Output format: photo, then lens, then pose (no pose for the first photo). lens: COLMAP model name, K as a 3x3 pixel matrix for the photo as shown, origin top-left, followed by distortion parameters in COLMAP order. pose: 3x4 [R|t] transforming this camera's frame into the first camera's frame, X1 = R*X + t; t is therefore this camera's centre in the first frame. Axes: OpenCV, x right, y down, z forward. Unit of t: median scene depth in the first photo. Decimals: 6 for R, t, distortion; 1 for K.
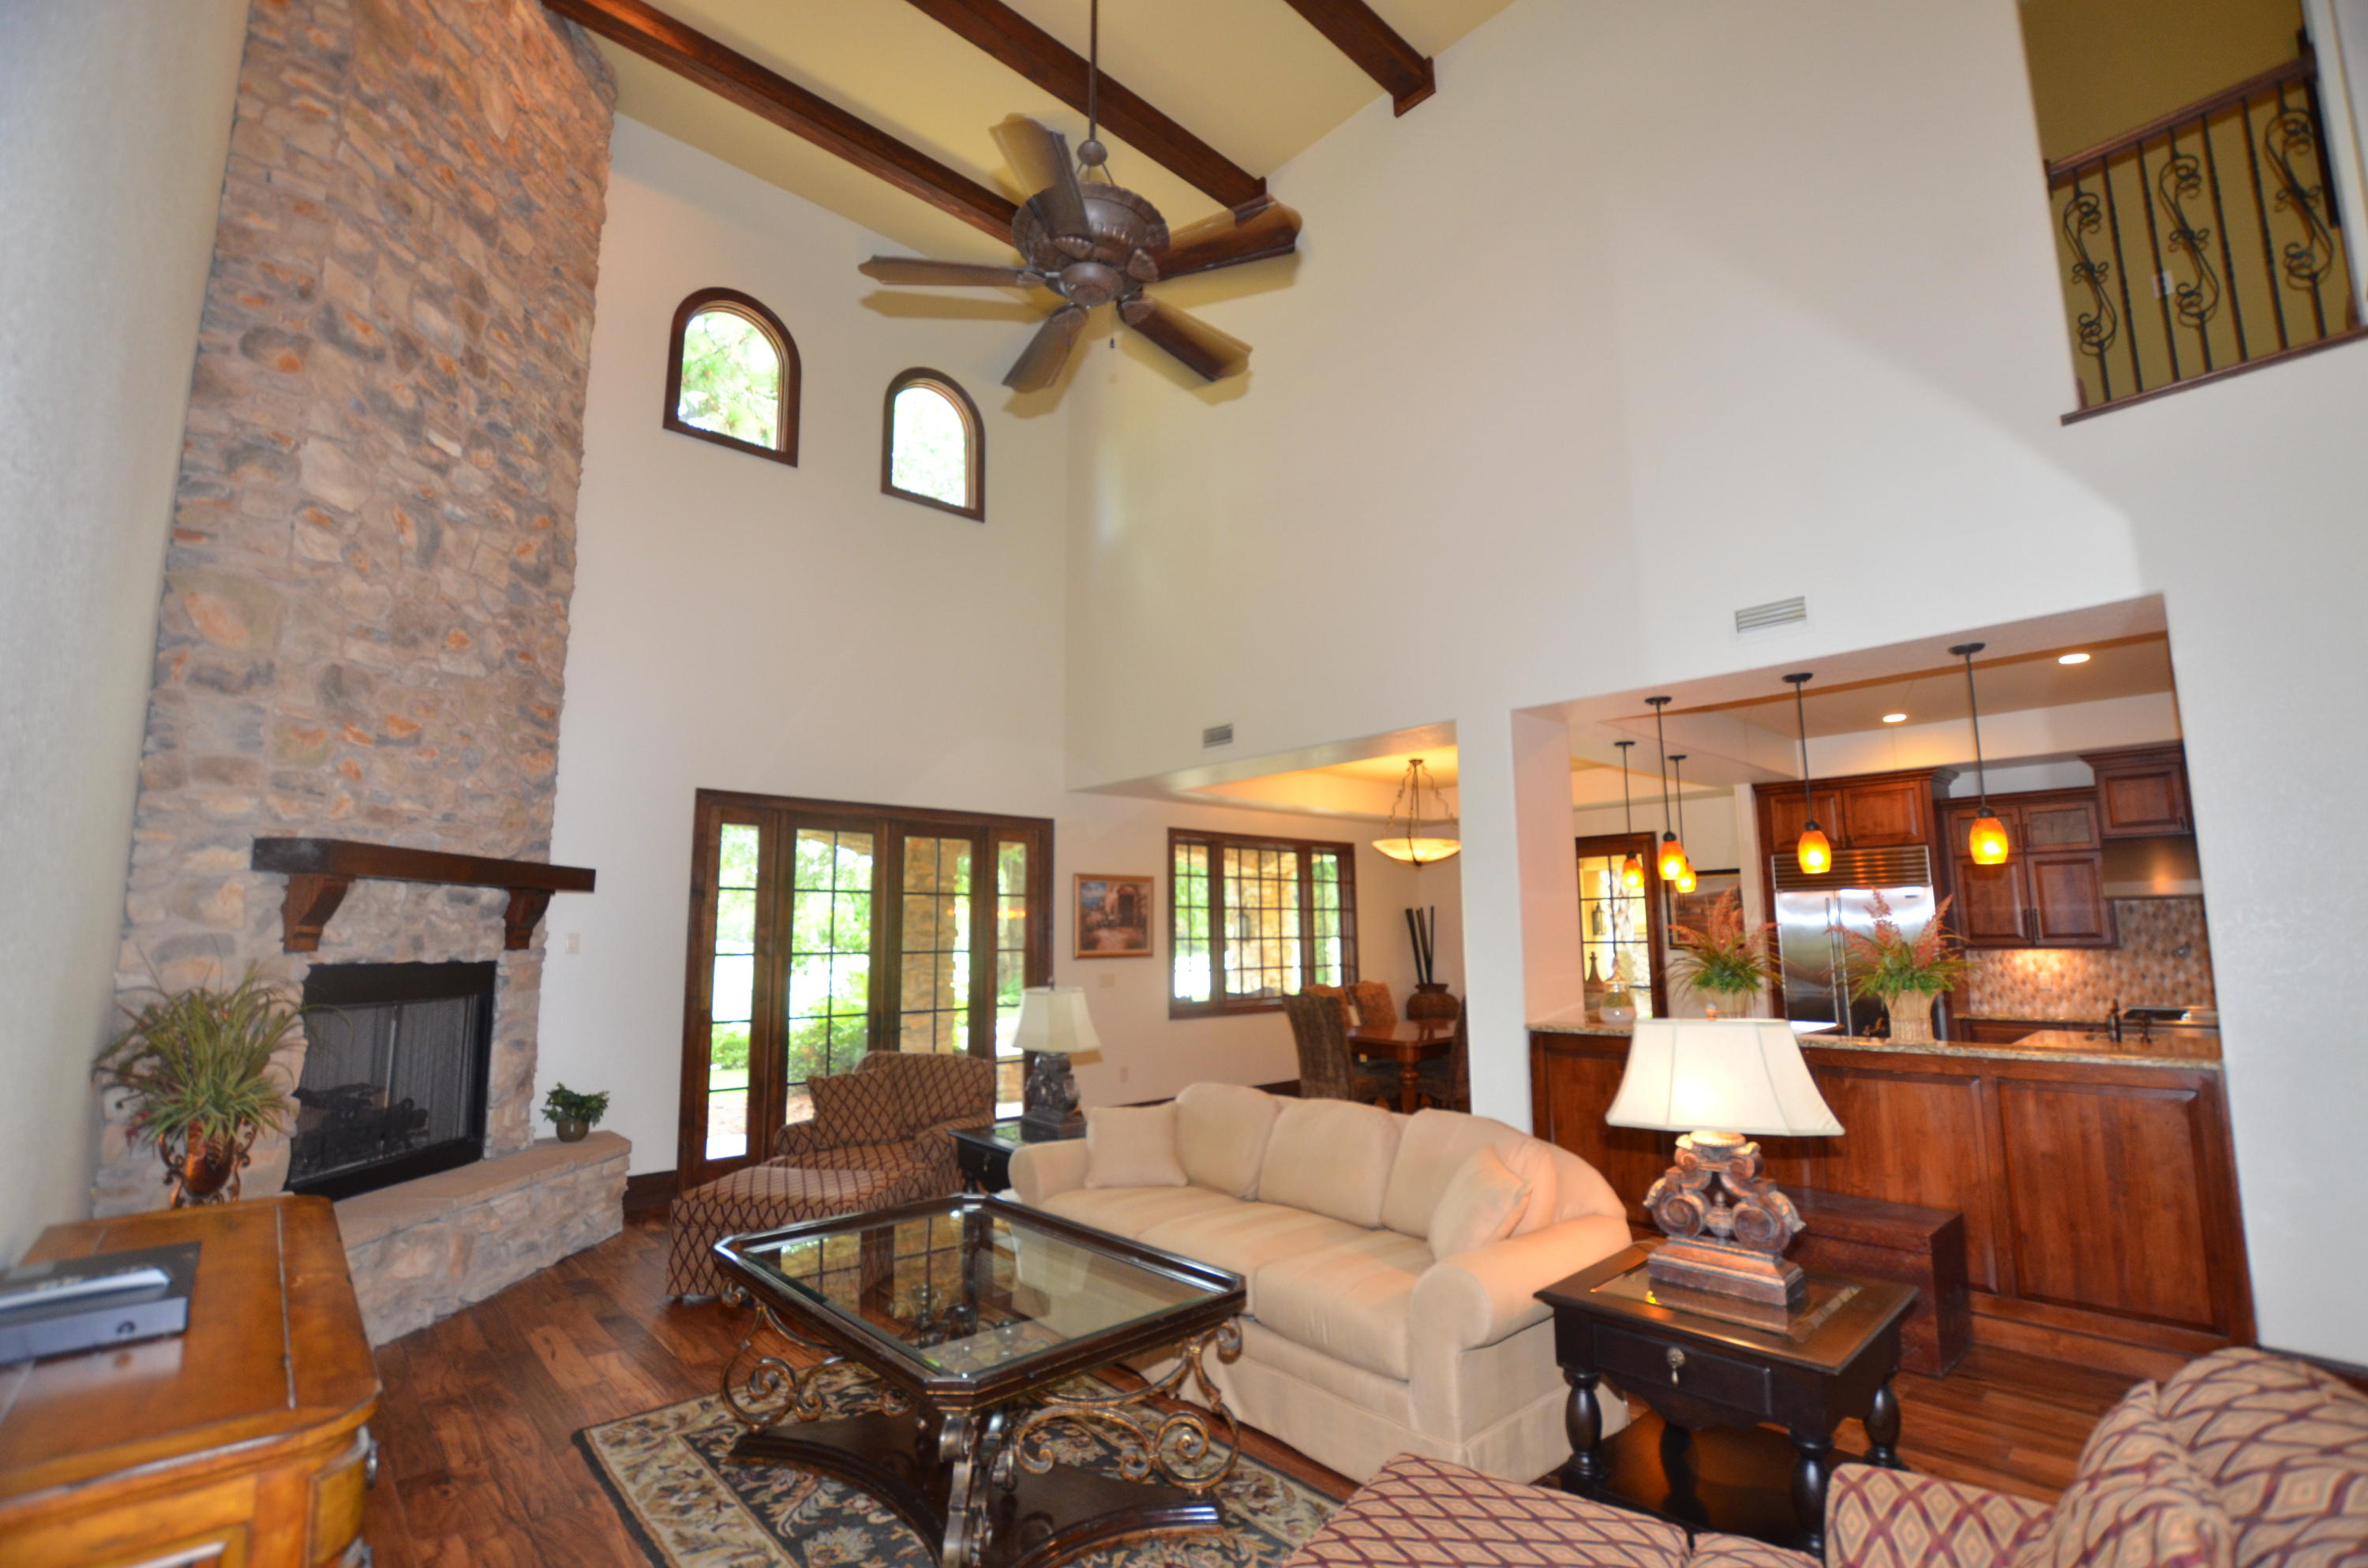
lens RADIAL K [[1034.2, 0, 1190.4], [0, 1034.2, 784.9], [0, 0, 1]] dist [-0.030636, -0.000166]
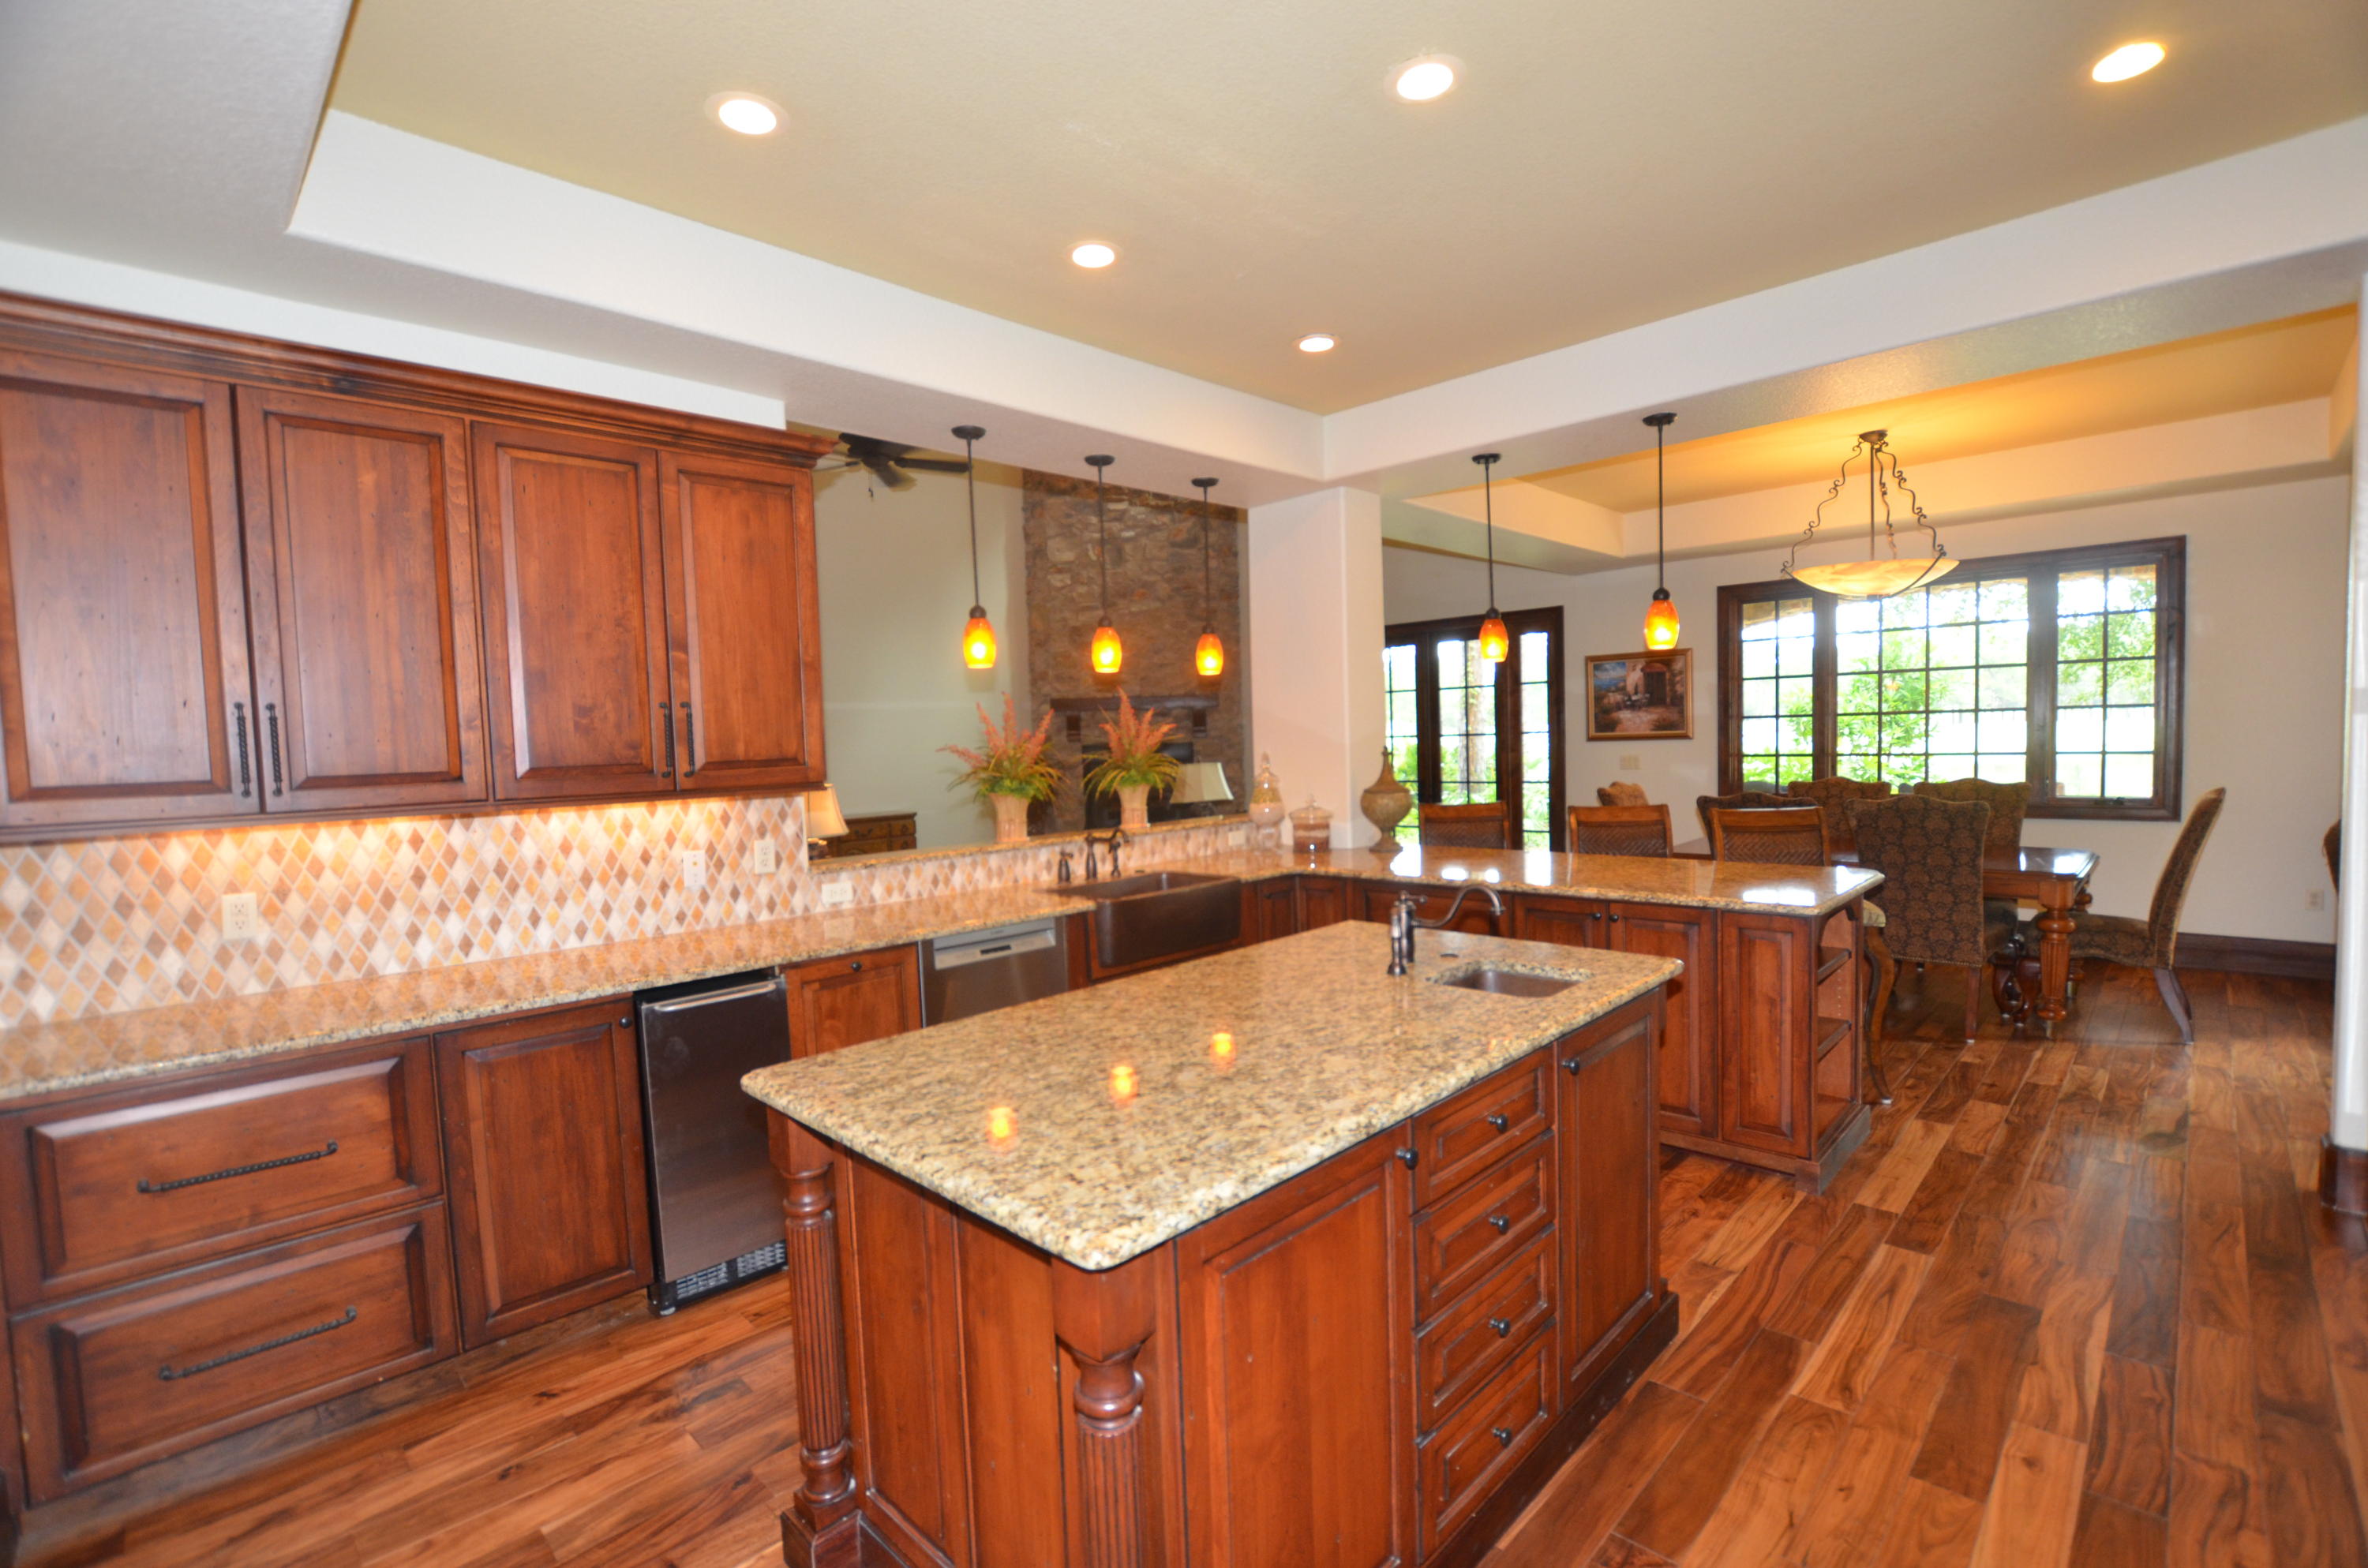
lens RADIAL K [[1047.5, 0, 1195.9], [0, 1047.5, 796.8], [0, 0, 1]] dist [-0.028107, 0.000438]
pose [[0.054548, 0.064611, -0.996419, 1.522677], [0.174817, 0.981873, 0.073238, 0.135810], [0.983089, -0.178186, 0.042264, 0.963523]]
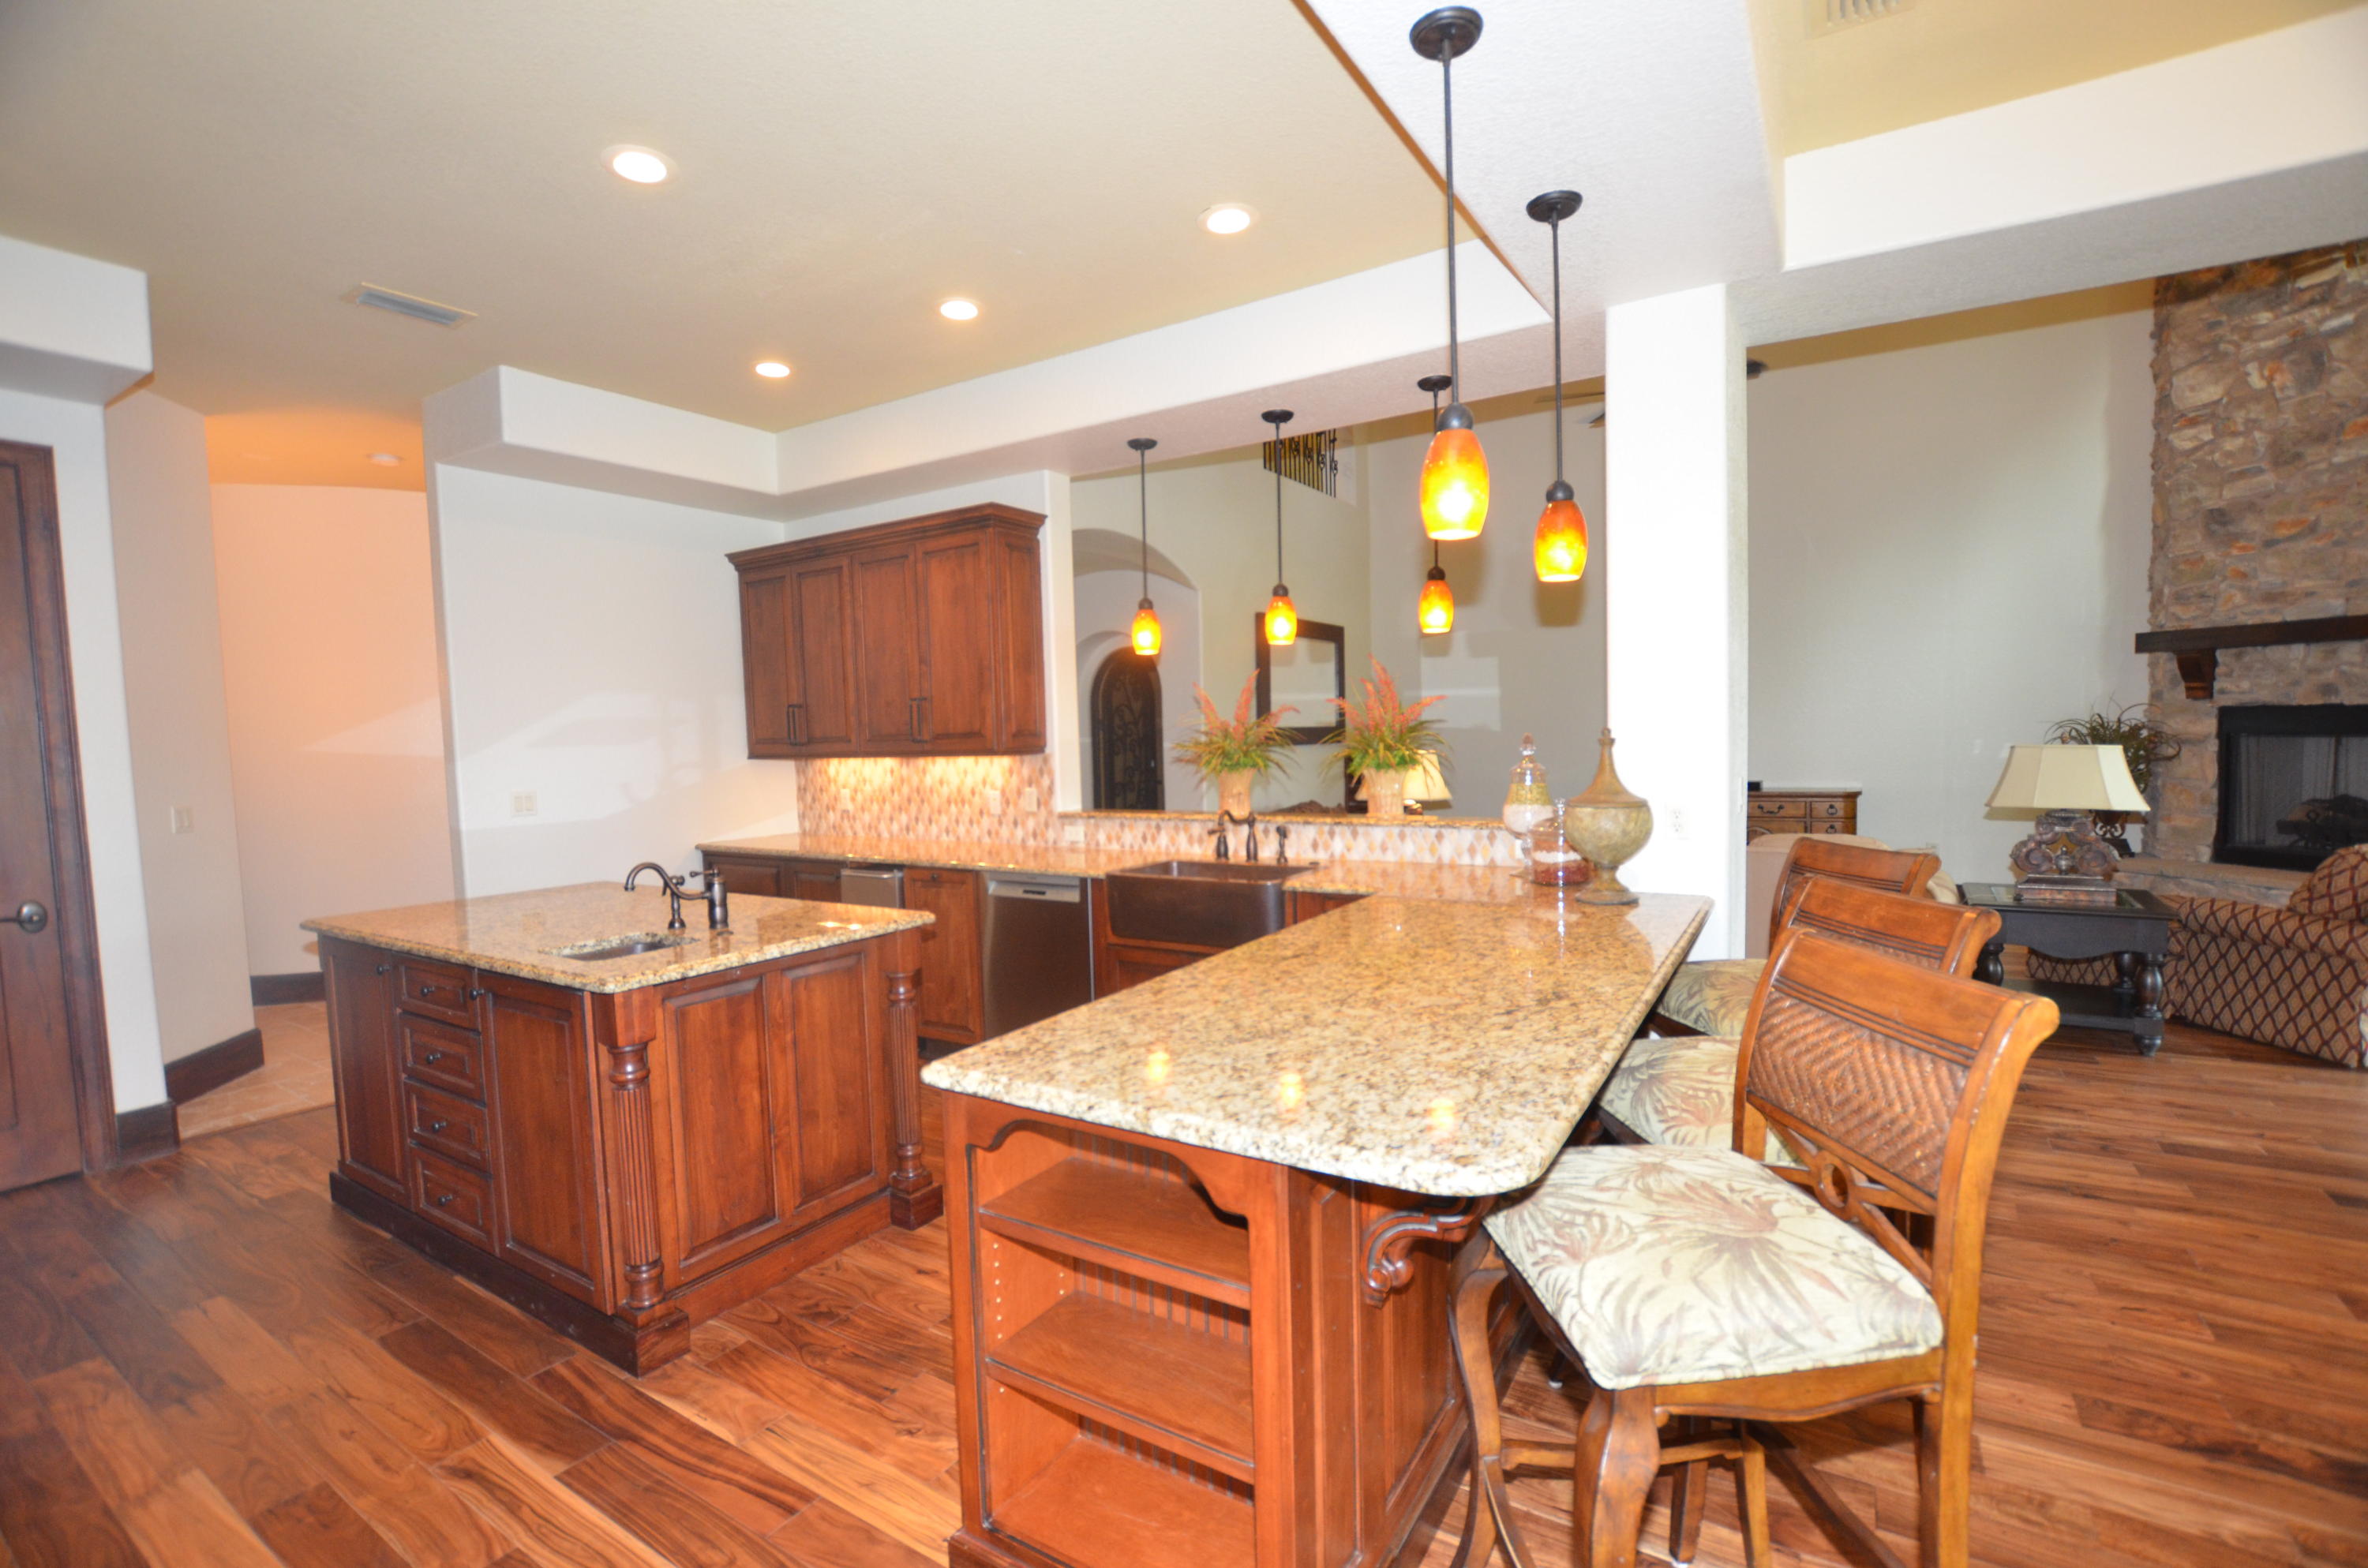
lens RADIAL K [[1039.4, 0, 1197.0], [0, 1039.4, 796.5], [0, 0, 1]] dist [-0.038133, 0.007883]
pose [[-0.962956, 0.051396, -0.264714, 0.887271], [0.074022, 0.994340, -0.076212, 0.267114], [0.259299, -0.092983, -0.961311, 1.739991]]
